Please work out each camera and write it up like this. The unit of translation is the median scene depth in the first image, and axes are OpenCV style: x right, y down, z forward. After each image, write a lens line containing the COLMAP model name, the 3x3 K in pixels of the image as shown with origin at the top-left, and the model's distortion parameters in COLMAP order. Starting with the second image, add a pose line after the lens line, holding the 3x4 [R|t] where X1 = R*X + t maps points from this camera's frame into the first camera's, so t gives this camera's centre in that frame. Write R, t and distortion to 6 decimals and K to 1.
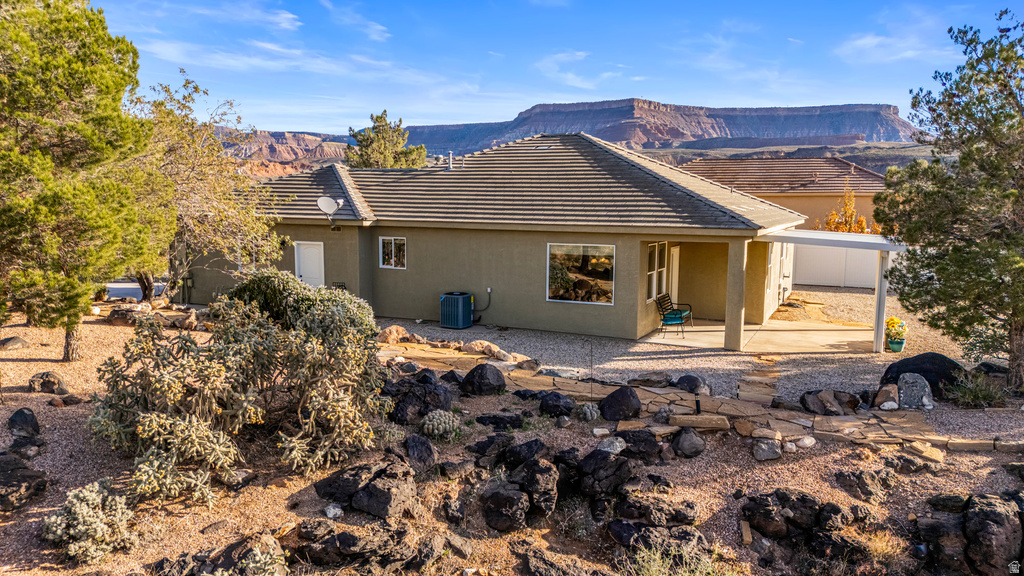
lens RADIAL K [[748.8, 0, 517.5], [0, 748.8, 293.2], [0, 0, 1]] dist [0.086425, -0.097788]
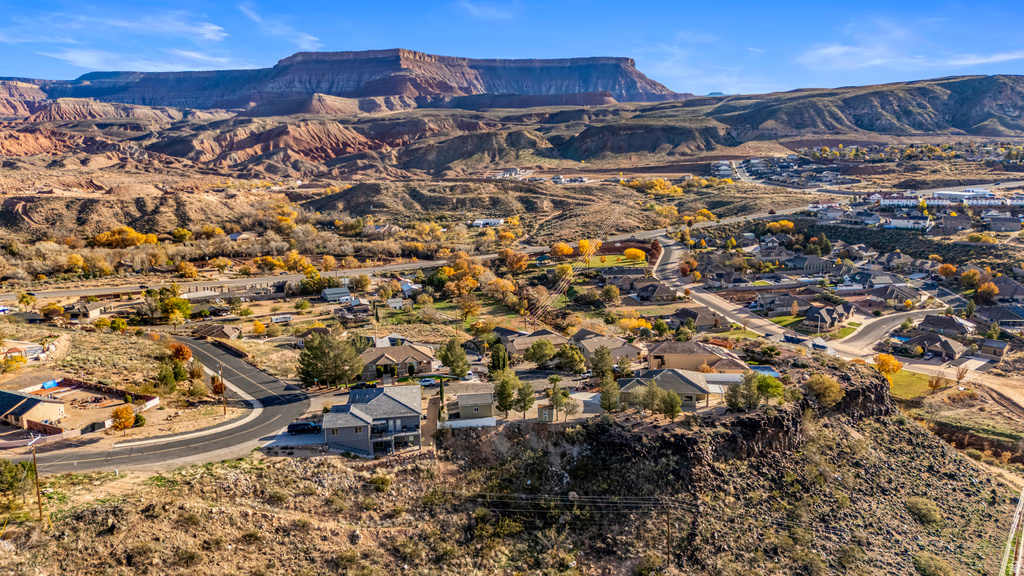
lens RADIAL K [[748.8, 0, 516.5], [0, 748.8, 295.1], [0, 0, 1]] dist [0.086425, -0.097788]
pose [[0.952826, -0.087899, 0.290511, -2.925021], [0.065219, 0.994083, 0.086868, -1.451656], [-0.296428, -0.063823, 0.952920, -4.533607]]
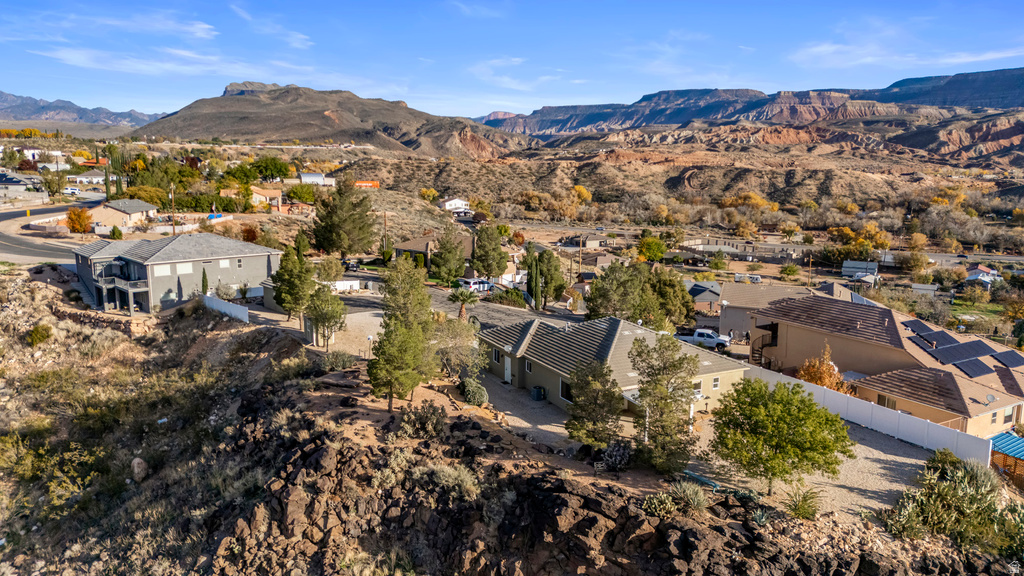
lens RADIAL K [[748.8, 0, 512.9], [0, 748.8, 284.9], [0, 0, 1]] dist [0.086425, -0.097788]
pose [[0.789879, 0.095734, -0.605745, 1.198819], [-0.071113, 0.995375, 0.064582, -0.443168], [0.609126, -0.007936, 0.793034, -1.023043]]
